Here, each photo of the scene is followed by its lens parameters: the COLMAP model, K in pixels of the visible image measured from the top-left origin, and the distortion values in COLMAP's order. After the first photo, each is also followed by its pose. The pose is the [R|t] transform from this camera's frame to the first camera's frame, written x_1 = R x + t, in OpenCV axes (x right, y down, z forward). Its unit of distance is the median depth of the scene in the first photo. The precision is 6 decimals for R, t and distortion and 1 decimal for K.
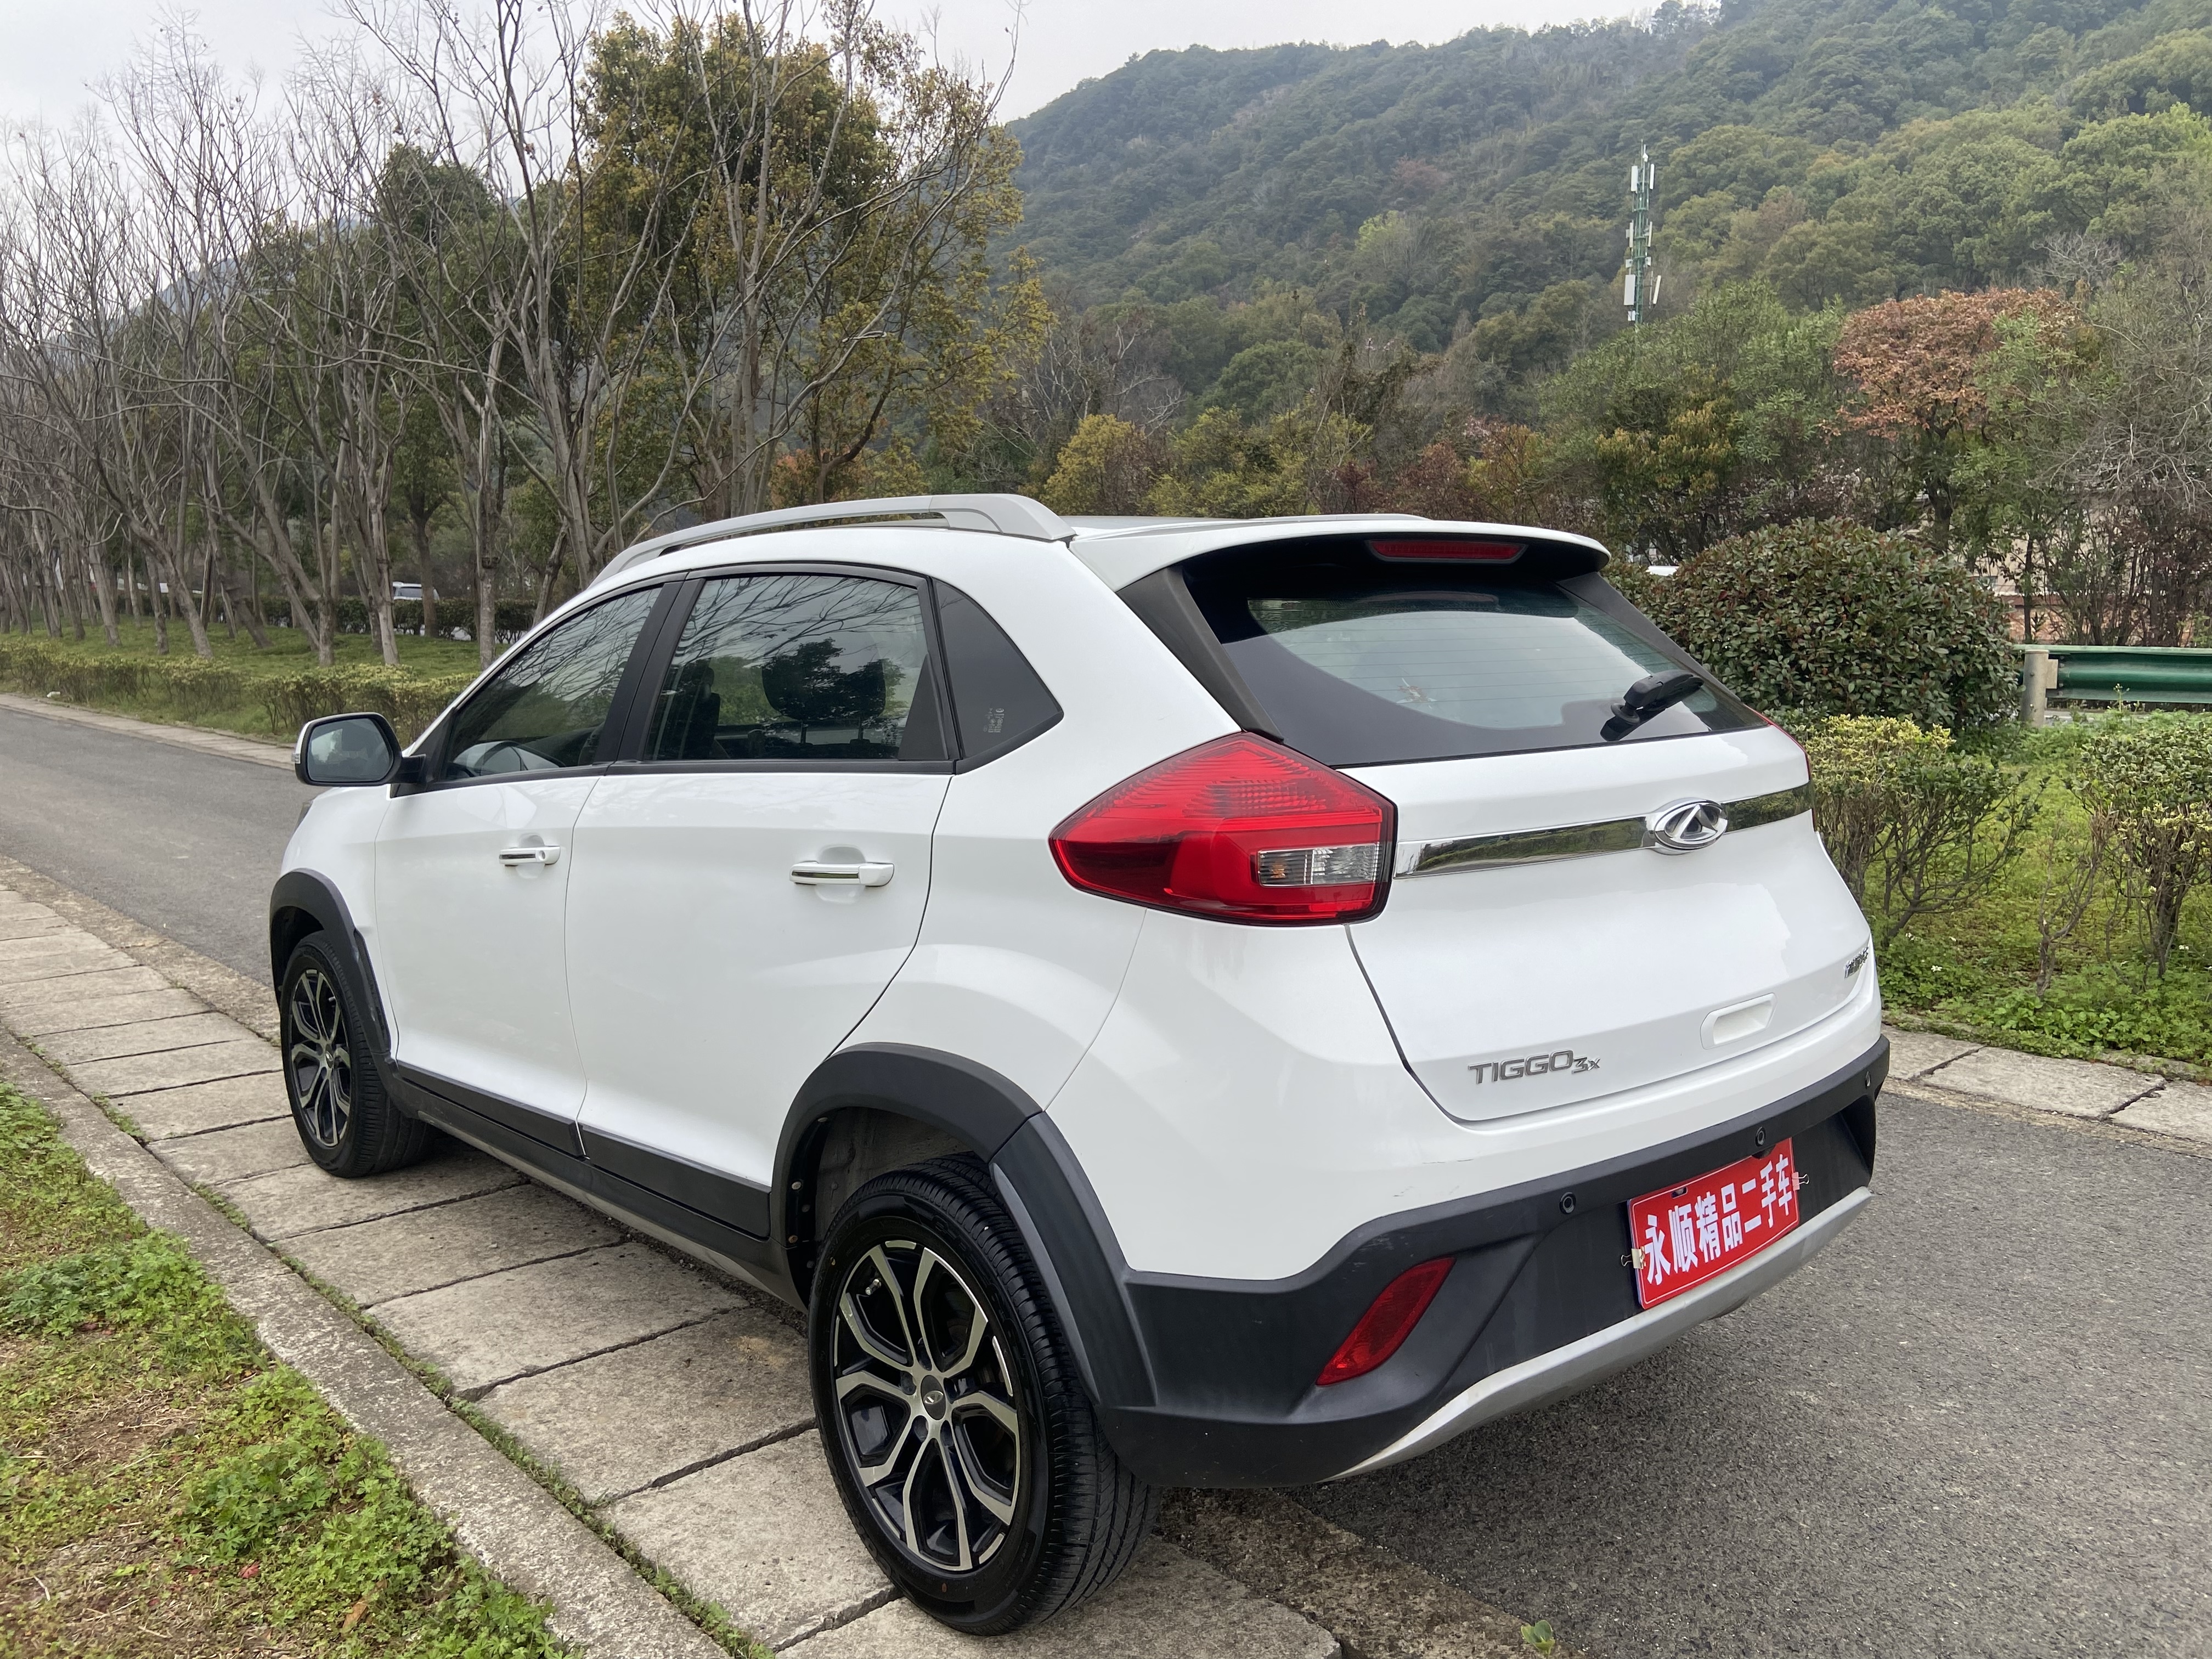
lens RADIAL K [[1685.7, 0, 1113.7], [0, 1685.7, 803.1], [0, 0, 1]] dist [0.107799, -0.146885]
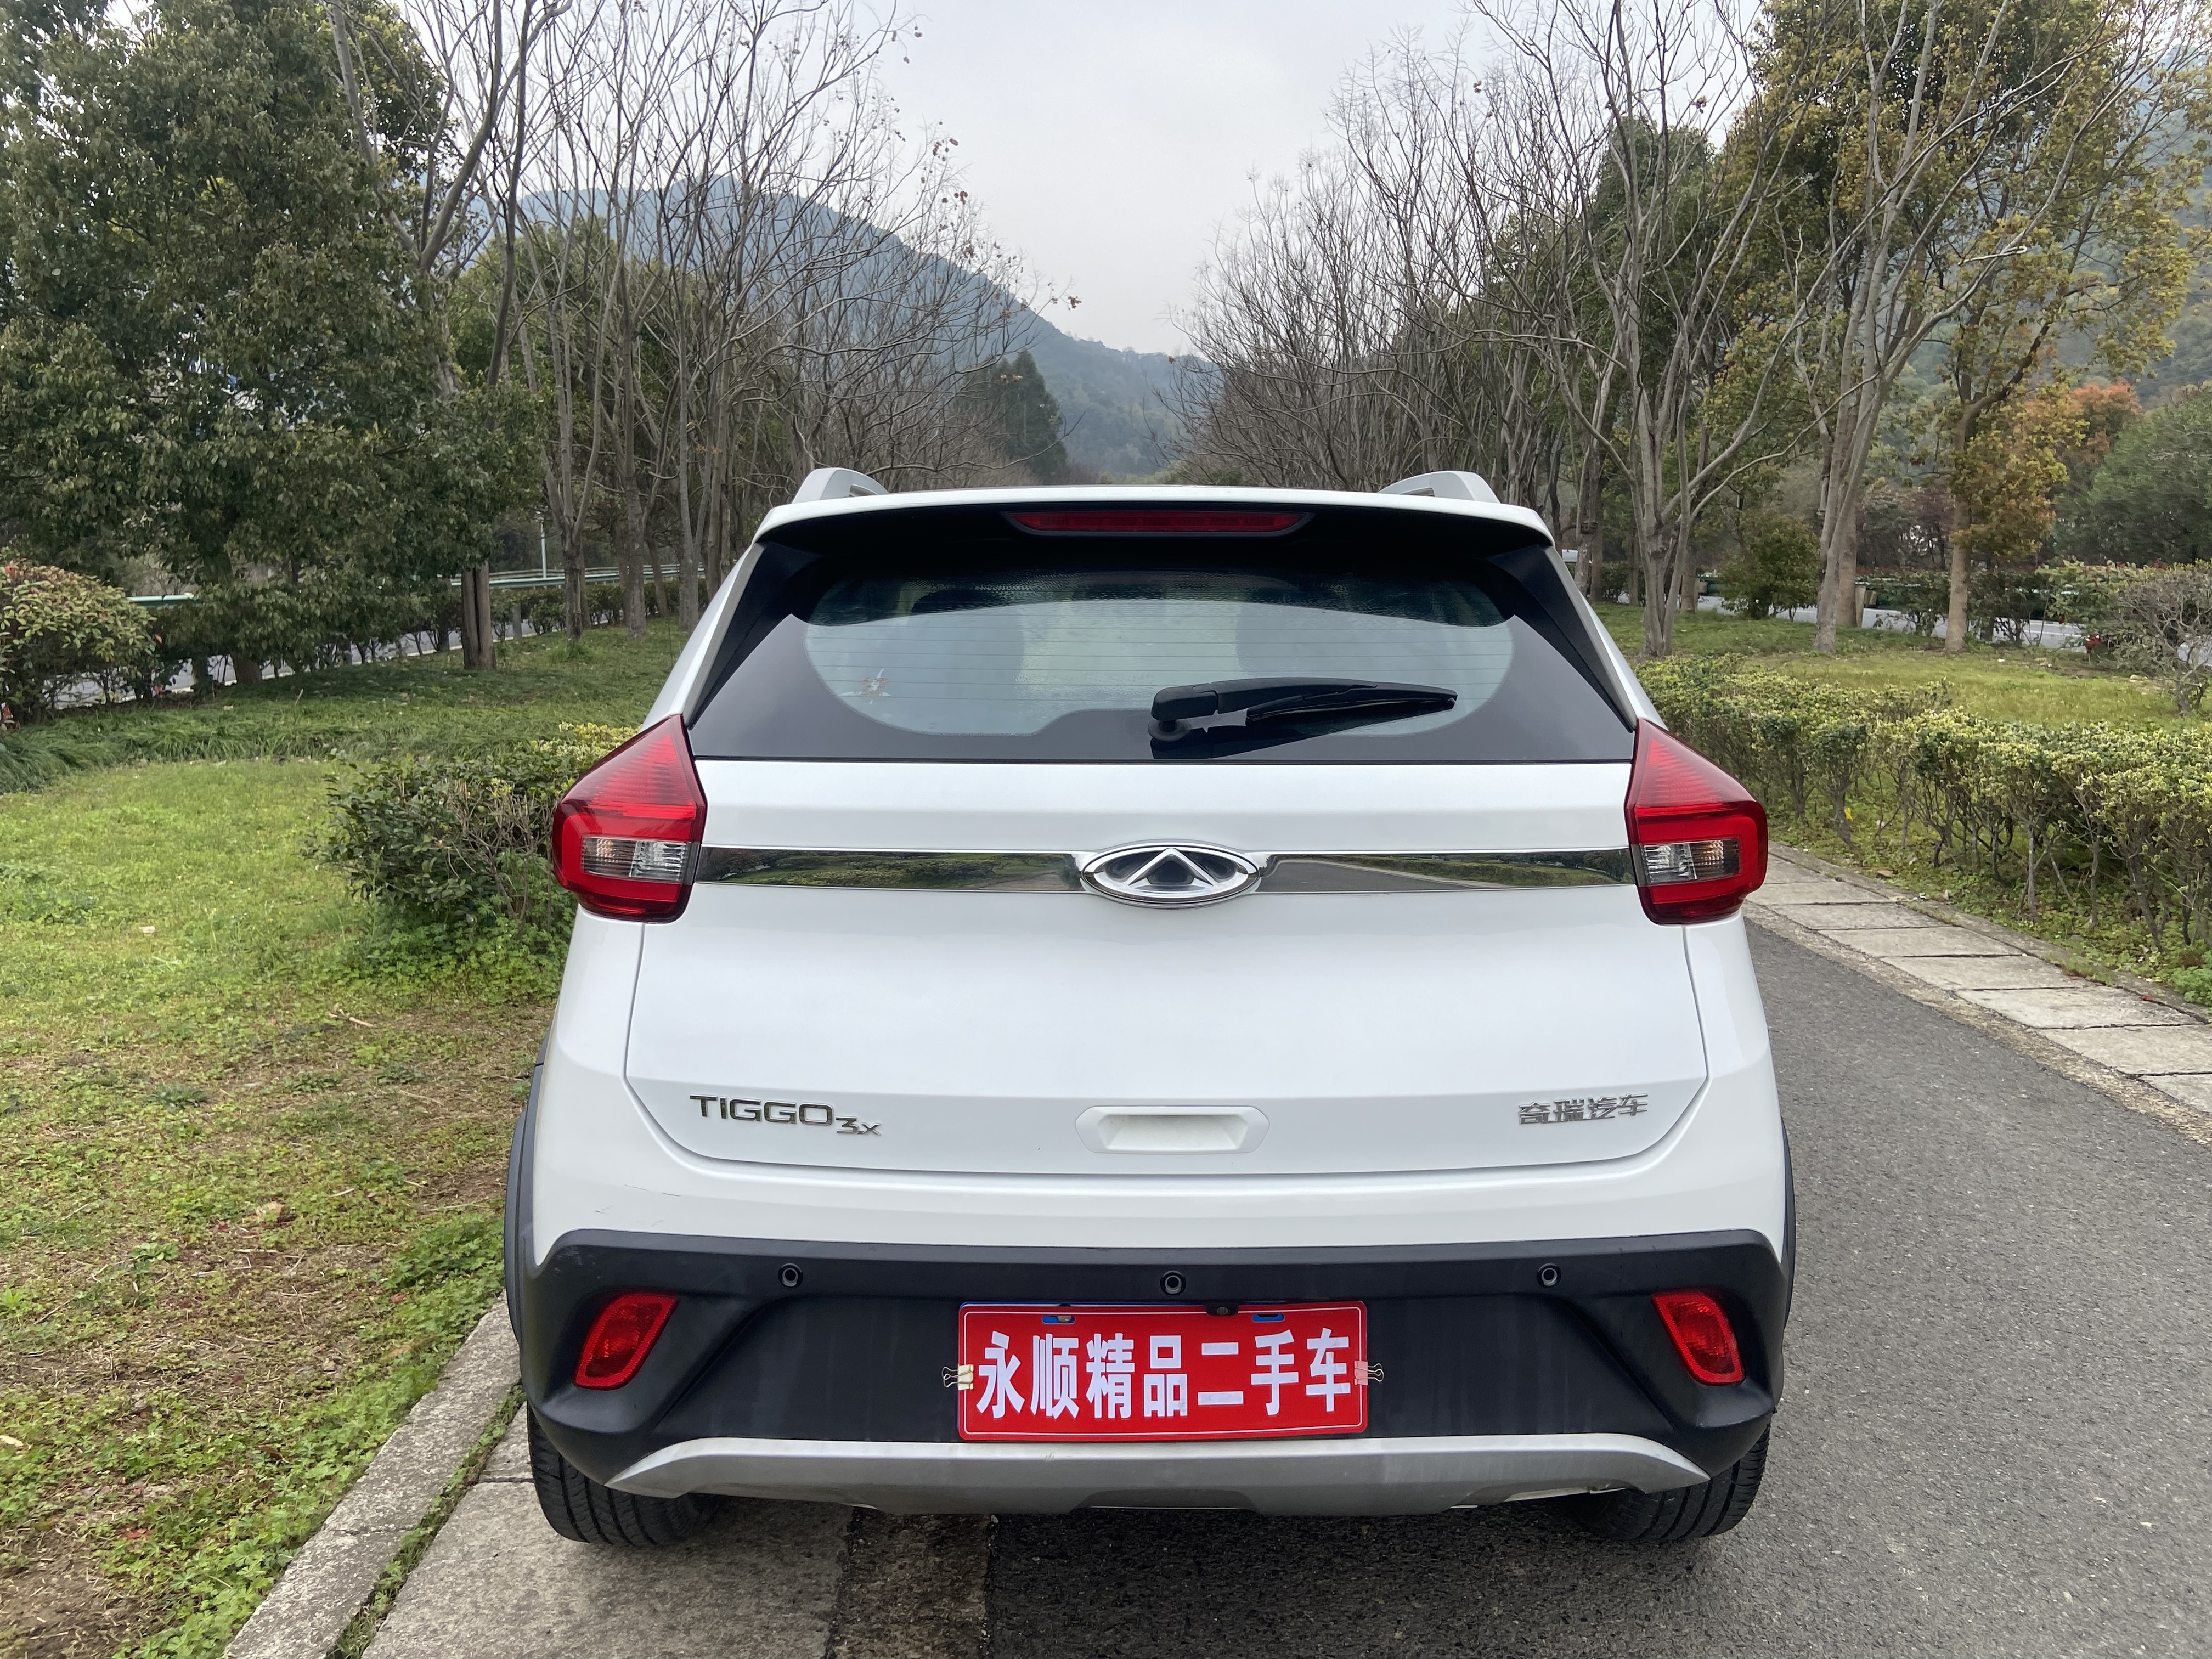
lens RADIAL K [[1685.7, 0, 1113.7], [0, 1685.7, 803.1], [0, 0, 1]] dist [0.107799, -0.146885]
pose [[0.746231, 0.095680, -0.658775, 0.853199], [-0.080643, 0.995322, 0.053212, -0.060537], [0.660785, 0.013417, 0.750456, 0.406020]]
